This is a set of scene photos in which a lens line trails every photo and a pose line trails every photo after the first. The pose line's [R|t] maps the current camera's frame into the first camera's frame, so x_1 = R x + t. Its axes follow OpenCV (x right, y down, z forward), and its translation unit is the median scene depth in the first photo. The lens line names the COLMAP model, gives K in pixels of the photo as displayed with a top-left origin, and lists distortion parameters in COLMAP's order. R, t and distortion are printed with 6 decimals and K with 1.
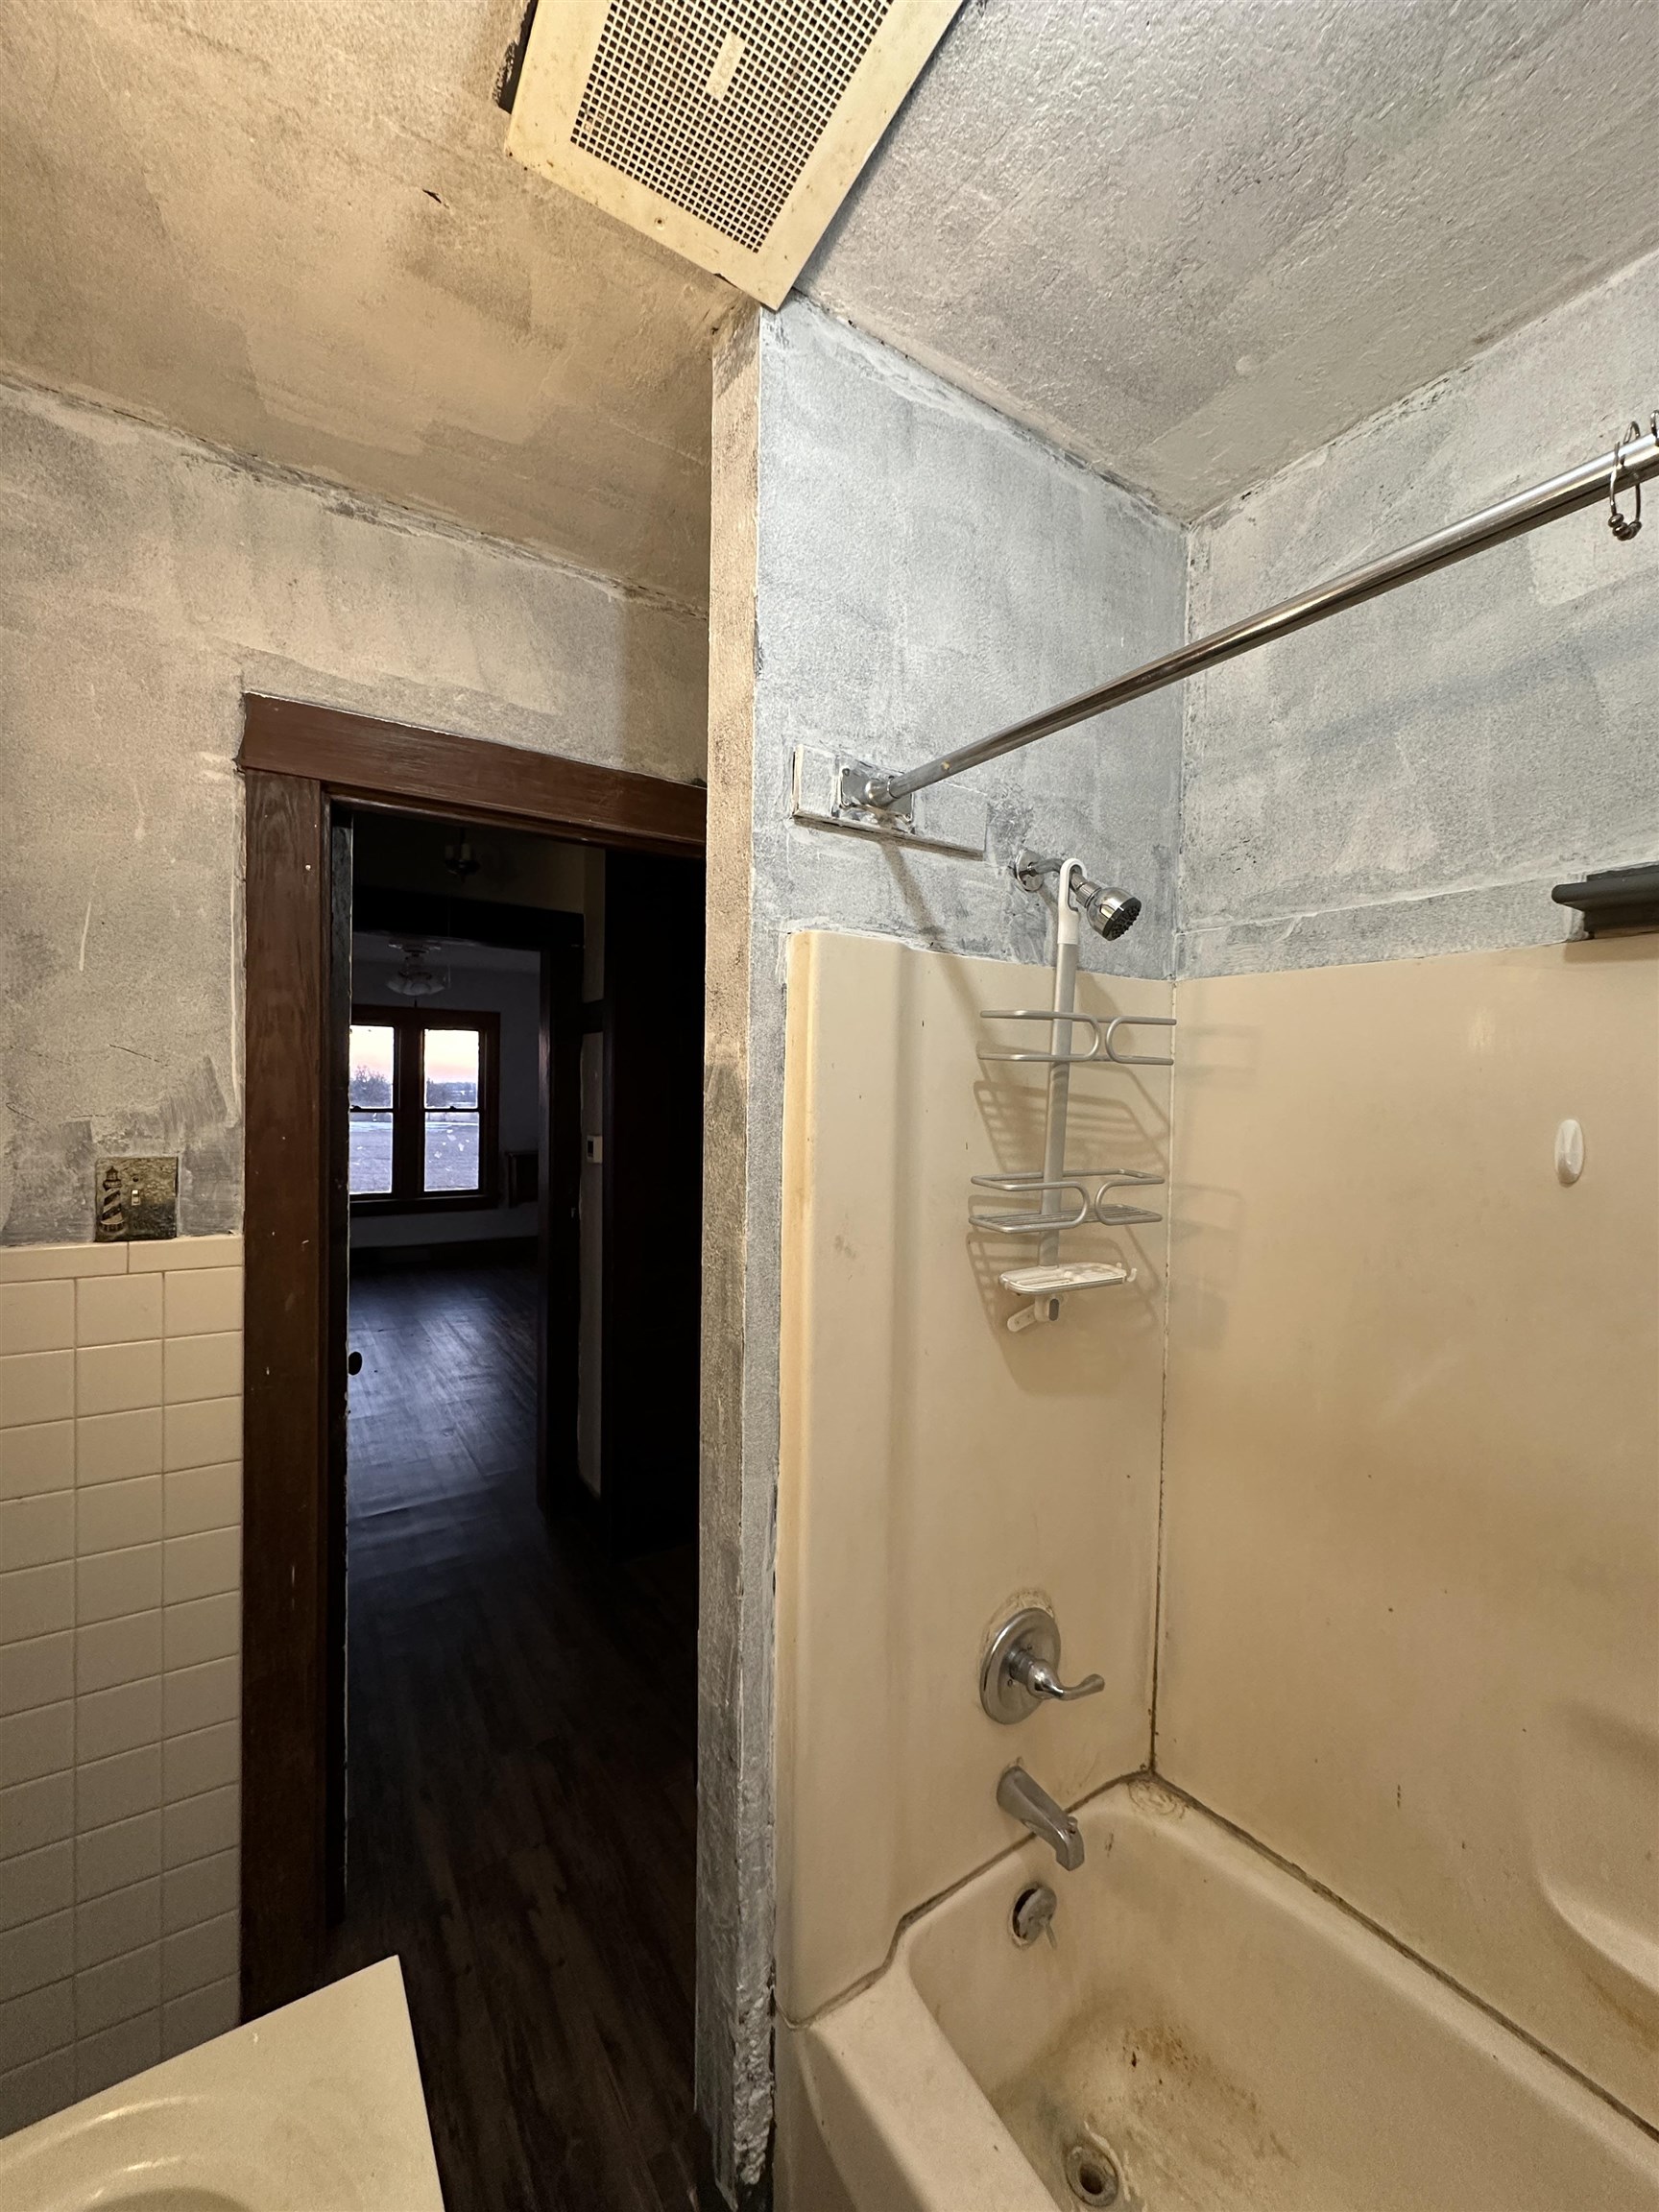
lens RADIAL K [[874.6, 0, 824.7], [0, 874.6, 1100.9], [0, 0, 1]] dist [-0.002525, 0.000080]
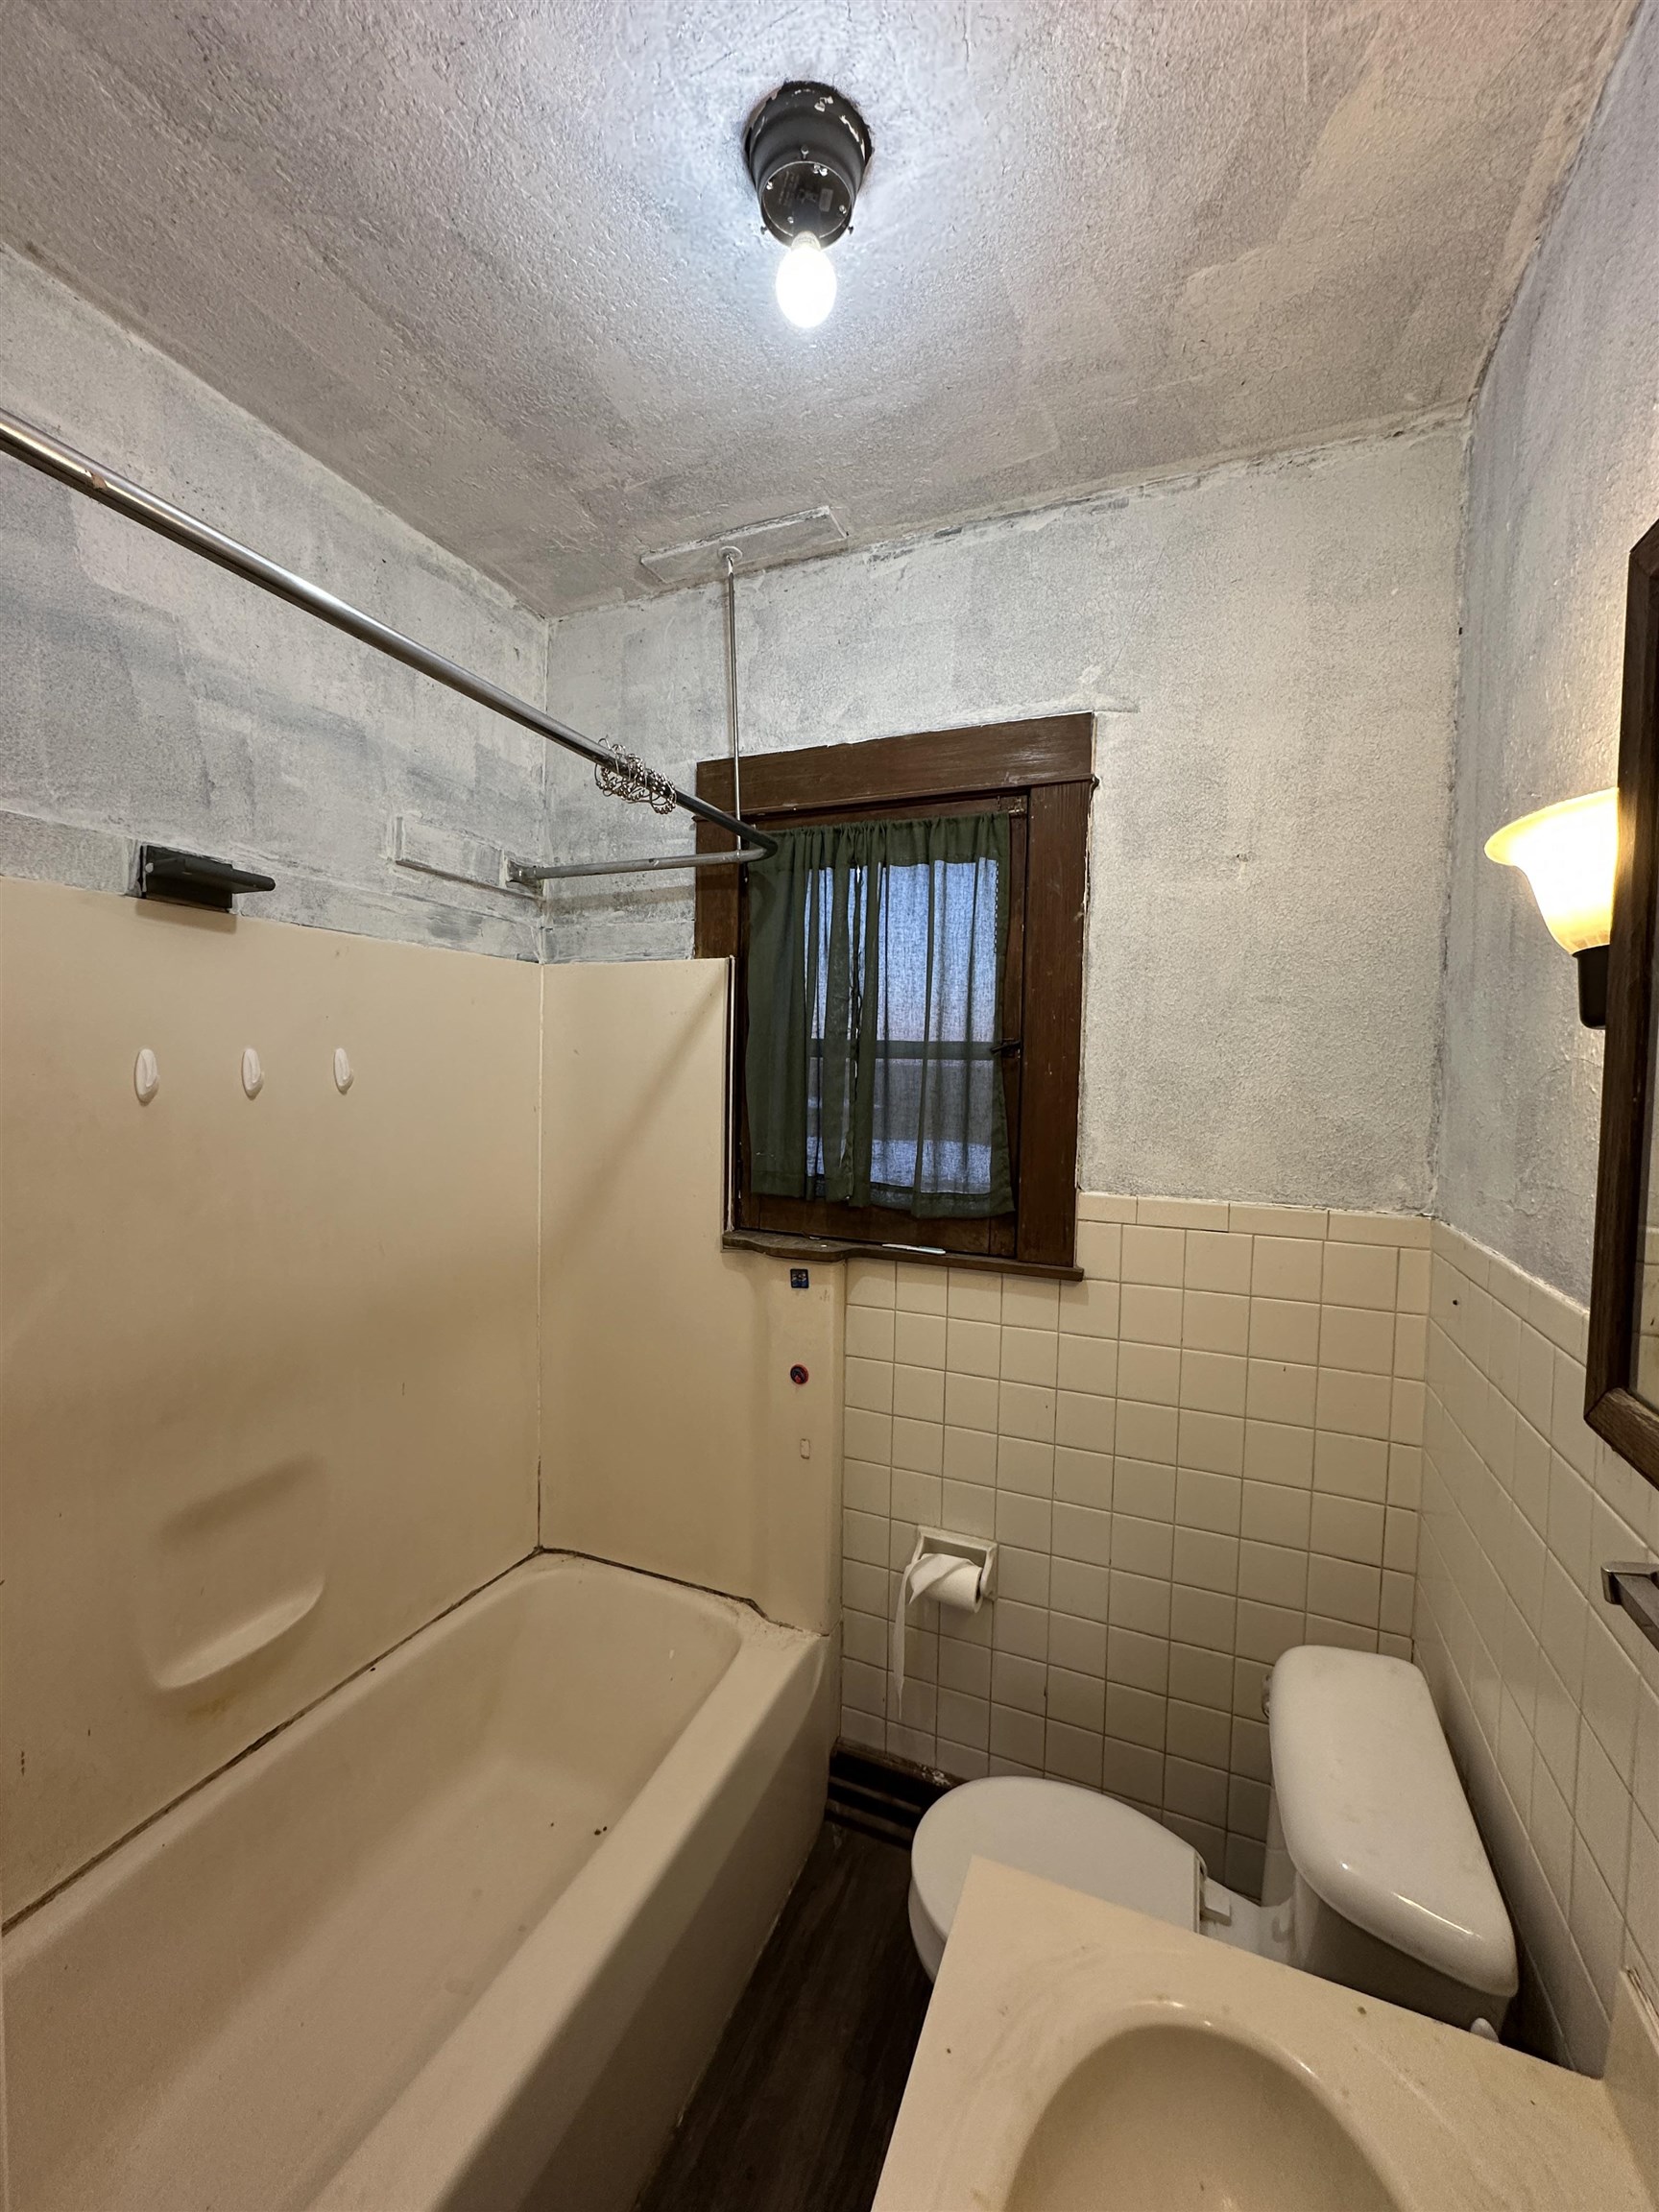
lens RADIAL K [[874.6, 0, 829.2], [0, 874.6, 1103.5], [0, 0, 1]] dist [-0.002525, 0.000080]
pose [[-0.557373, -0.058571, 0.828194, -0.653140], [-0.014710, 0.998049, 0.060684, 0.009295], [-0.830132, 0.021641, -0.557147, 0.885433]]
